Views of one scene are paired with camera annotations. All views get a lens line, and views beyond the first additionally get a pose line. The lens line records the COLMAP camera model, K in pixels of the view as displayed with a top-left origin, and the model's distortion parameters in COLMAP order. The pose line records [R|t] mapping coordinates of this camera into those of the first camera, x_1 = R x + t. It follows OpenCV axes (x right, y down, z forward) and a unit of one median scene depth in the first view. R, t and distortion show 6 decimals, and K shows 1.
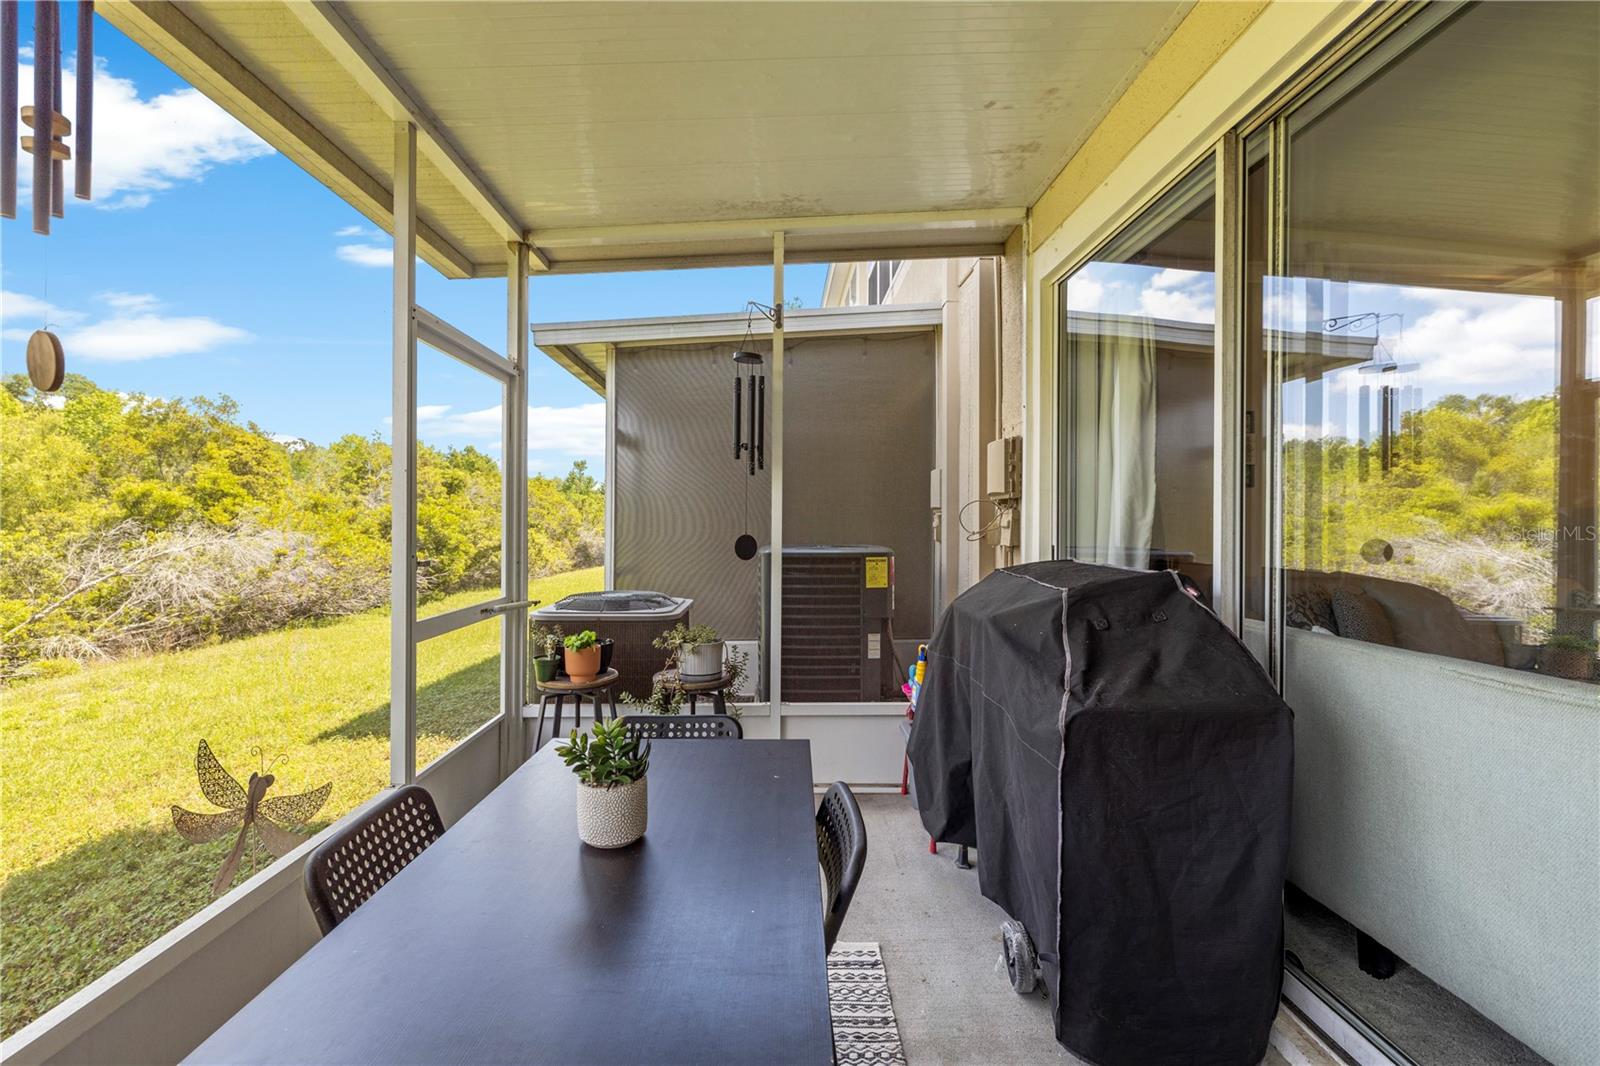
lens RADIAL K [[684.2, 0, 801.3], [0, 684.2, 515.4], [0, 0, 1]] dist [-0.001785, 0.000211]
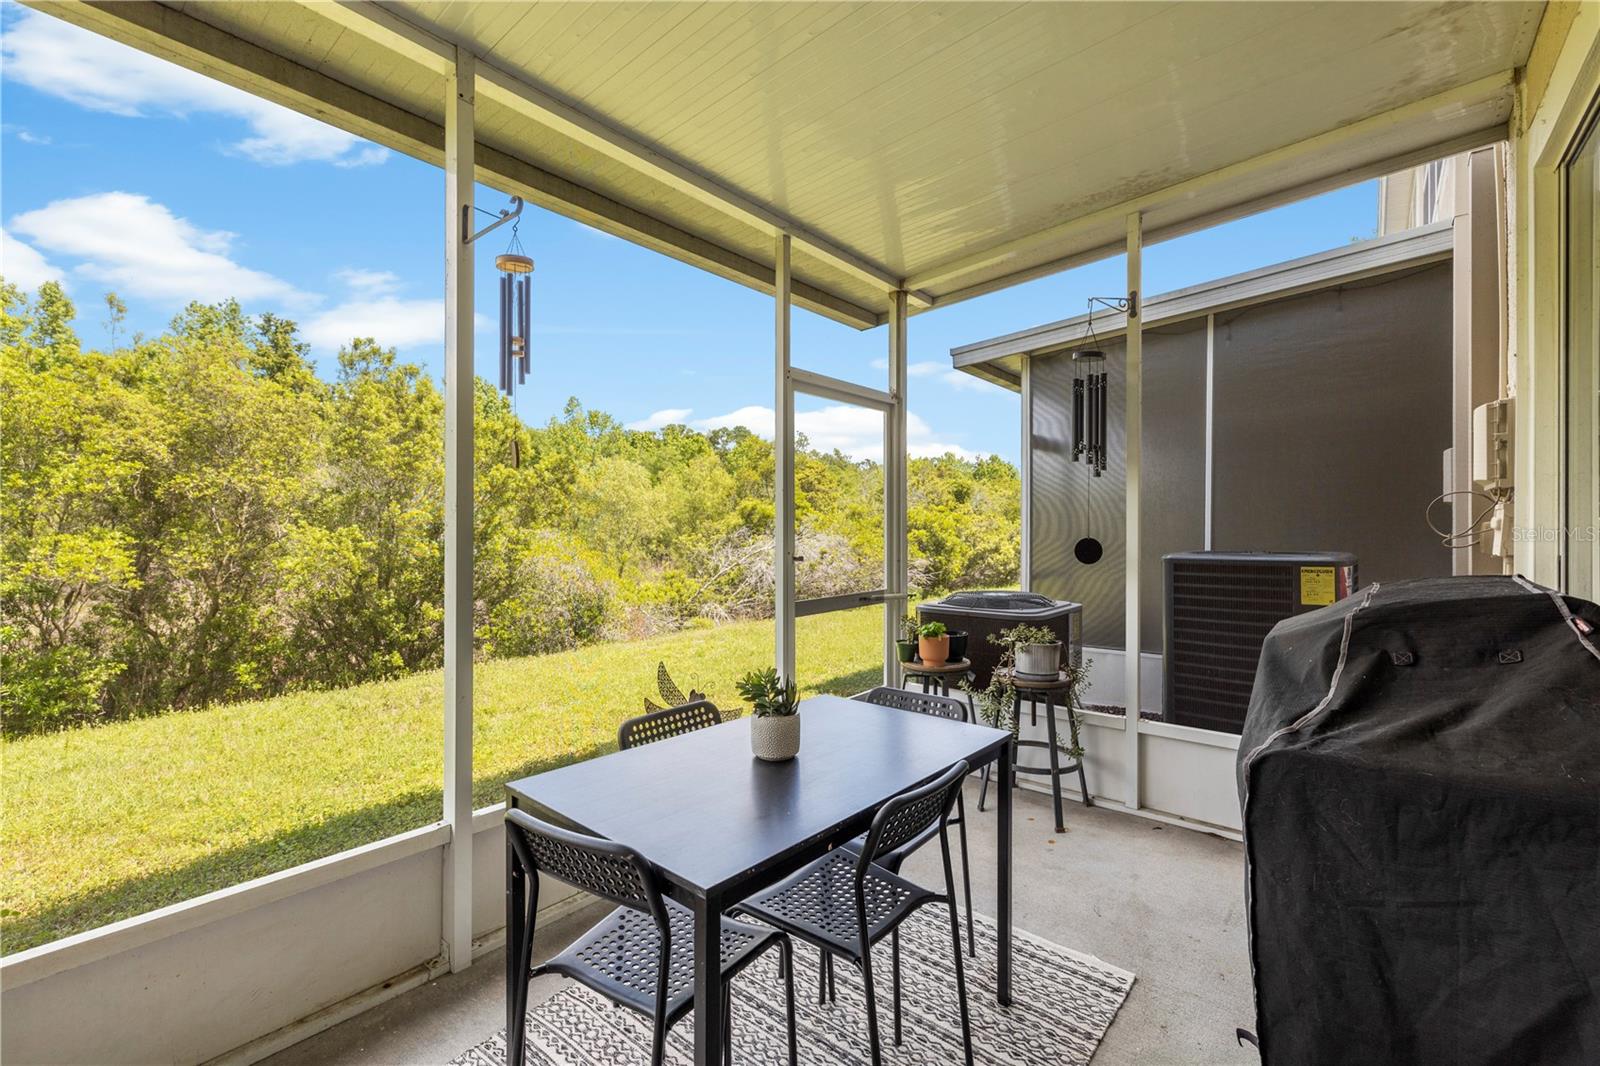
lens RADIAL K [[684.2, 0, 801.3], [0, 684.2, 515.4], [0, 0, 1]] dist [-0.001785, 0.000211]
pose [[0.747909, -0.018072, -0.663556, 0.244506], [0.014598, 0.999835, -0.010777, 0.000525], [0.663641, -0.001627, 0.748049, -0.000572]]
